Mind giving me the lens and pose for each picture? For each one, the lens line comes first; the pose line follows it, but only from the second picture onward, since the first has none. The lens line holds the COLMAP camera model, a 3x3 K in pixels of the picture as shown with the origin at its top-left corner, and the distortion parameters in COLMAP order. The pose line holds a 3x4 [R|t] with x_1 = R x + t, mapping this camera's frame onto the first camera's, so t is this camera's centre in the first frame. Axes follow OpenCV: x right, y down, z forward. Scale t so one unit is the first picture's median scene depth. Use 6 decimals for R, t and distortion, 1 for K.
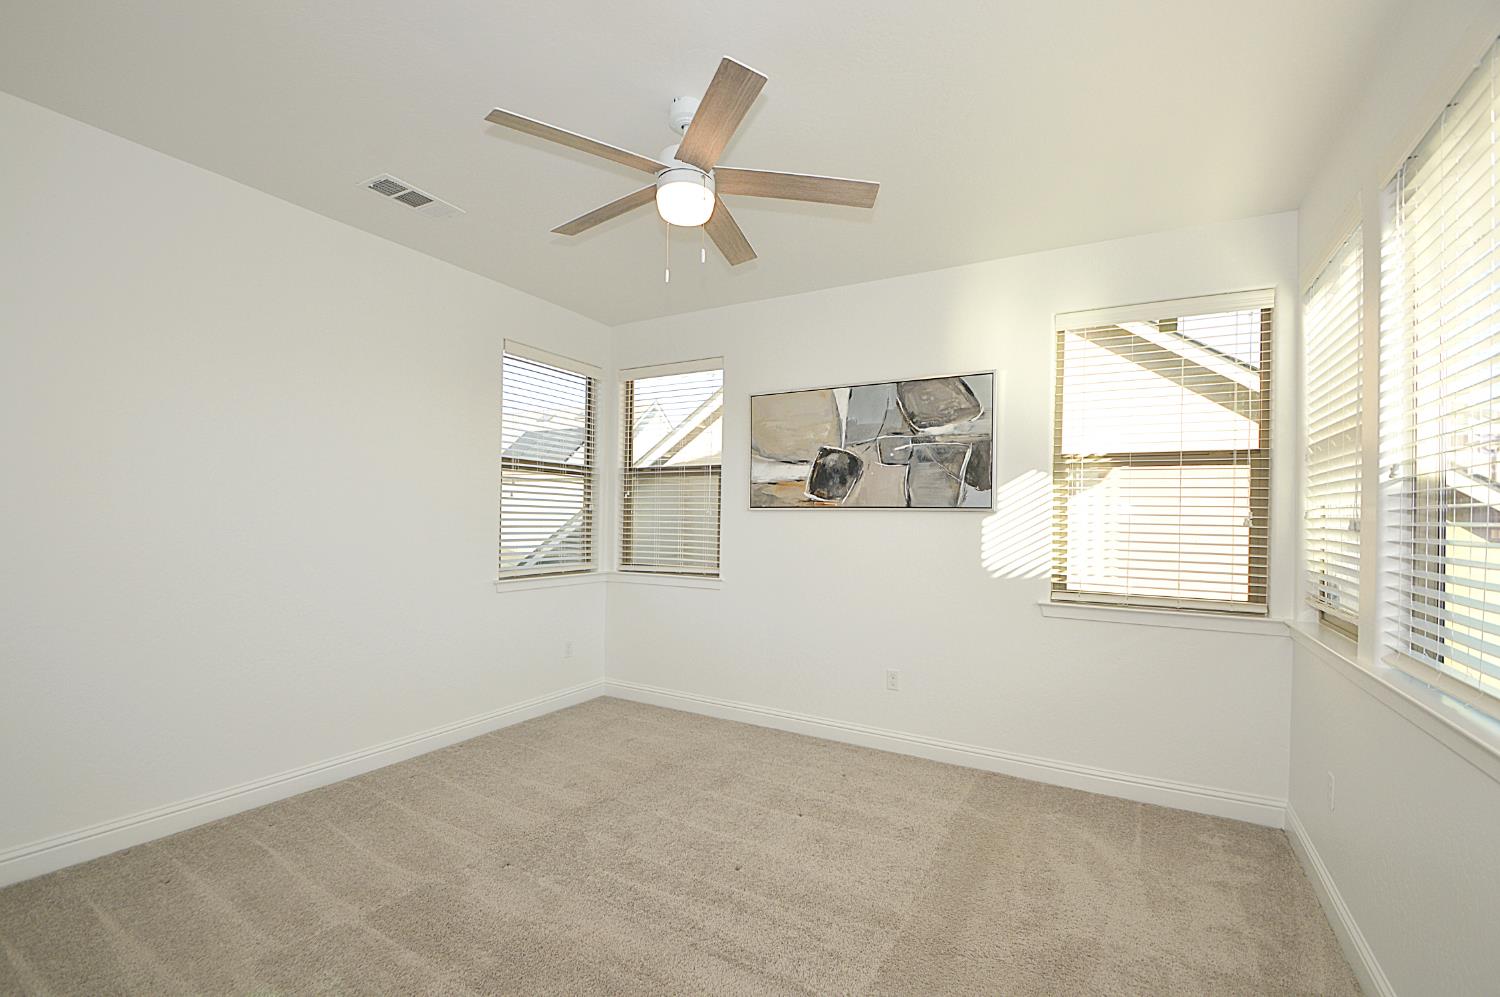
lens RADIAL K [[655.6, 0, 735.8], [0, 655.6, 513.9], [0, 0, 1]] dist [0.001729, -0.000043]
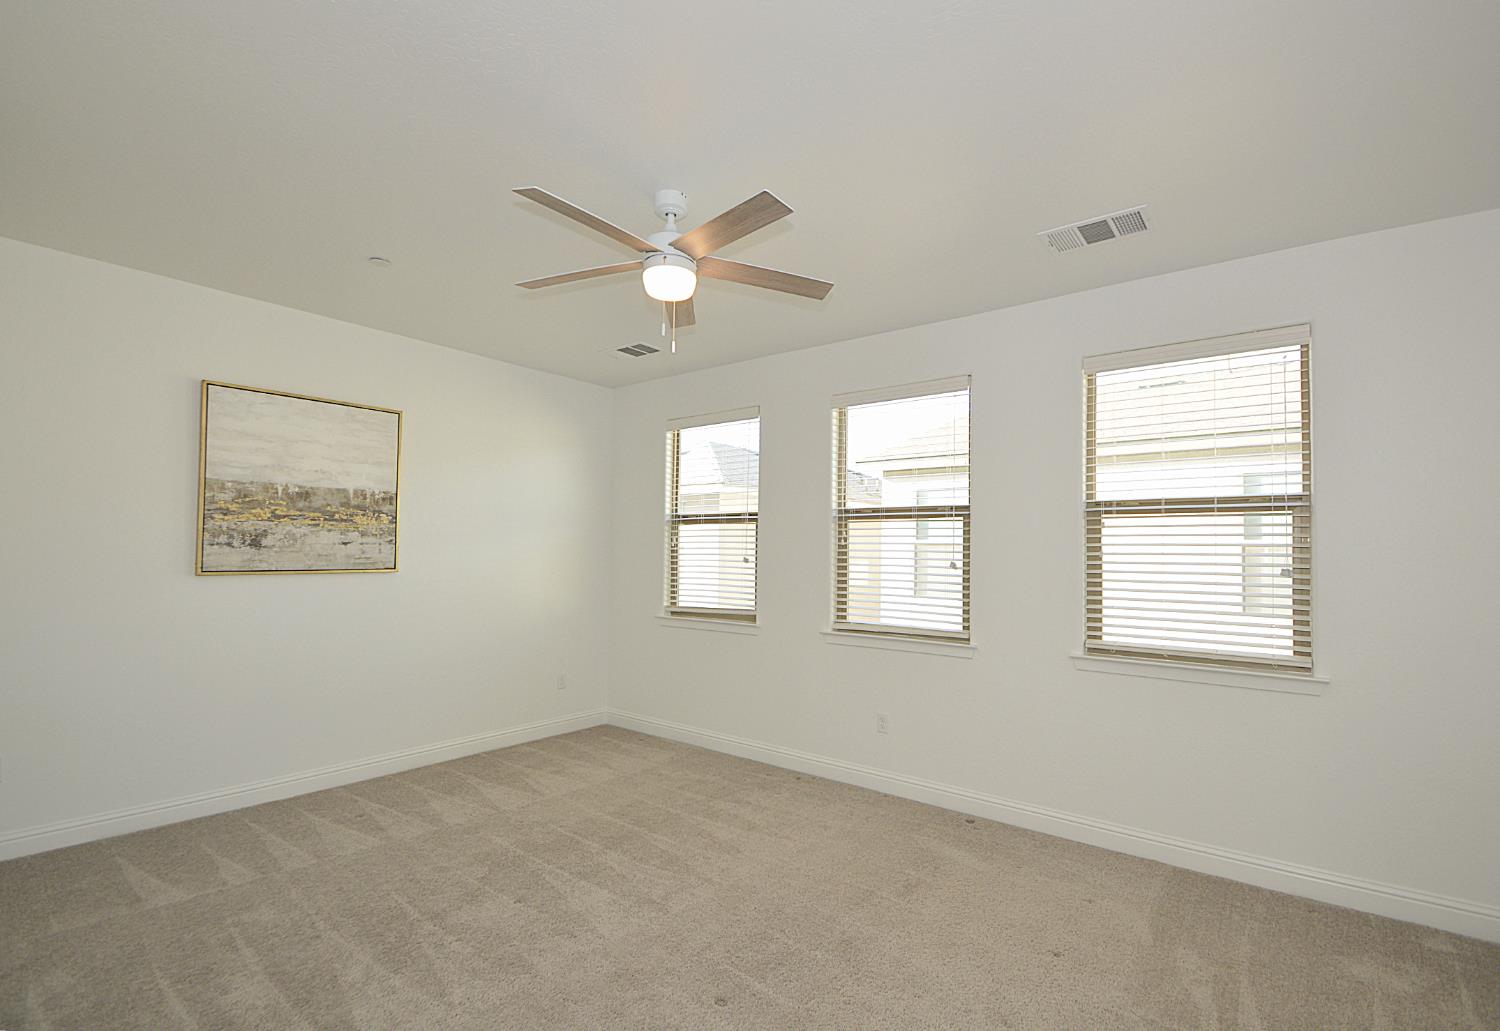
lens RADIAL K [[691.7, 0, 746.6], [0, 691.7, 528.0], [0, 0, 1]] dist [-0.018680, -0.000281]
pose [[0.987176, -0.000169, -0.159637, 0.170804], [-0.007426, 0.998868, -0.046980, 0.001979], [0.159464, 0.047563, 0.986057, -0.092089]]
